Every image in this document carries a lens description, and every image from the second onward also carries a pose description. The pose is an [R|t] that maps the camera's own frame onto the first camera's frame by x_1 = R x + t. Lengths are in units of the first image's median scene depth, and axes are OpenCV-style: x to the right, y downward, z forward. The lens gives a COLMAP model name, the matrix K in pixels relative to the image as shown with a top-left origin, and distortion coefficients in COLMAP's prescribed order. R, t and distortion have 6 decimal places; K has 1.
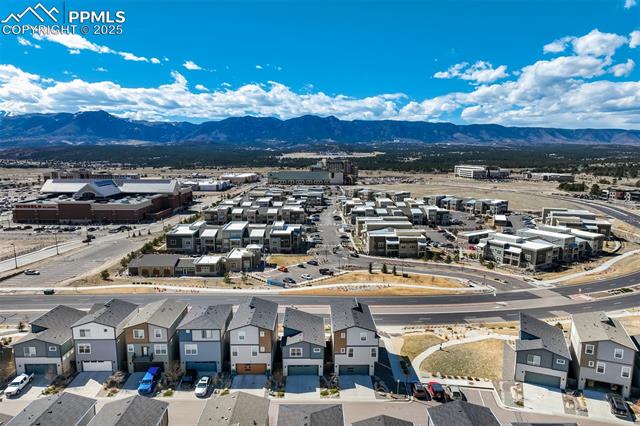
lens RADIAL K [[453.3, 0, 320.0], [0, 453.3, 213.0], [0, 0, 1]] dist [0.006616, 0.001546]
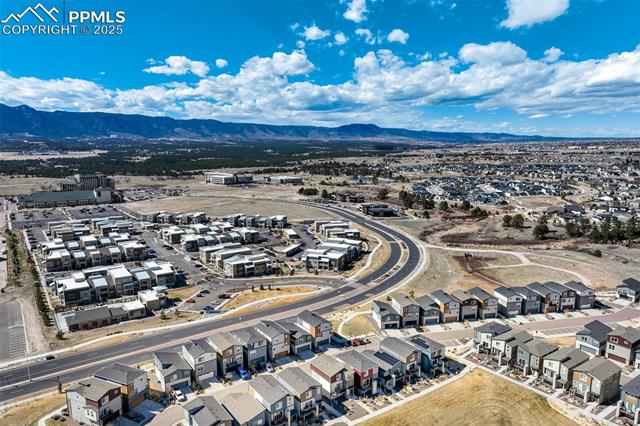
lens RADIAL K [[453.3, 0, 320.0], [0, 453.3, 213.0], [0, 0, 1]] dist [0.006616, 0.001546]
pose [[0.828784, -0.095275, 0.551399, -0.475815], [0.087147, 0.995352, 0.040997, -0.157805], [-0.552742, 0.014075, 0.833234, -0.351151]]
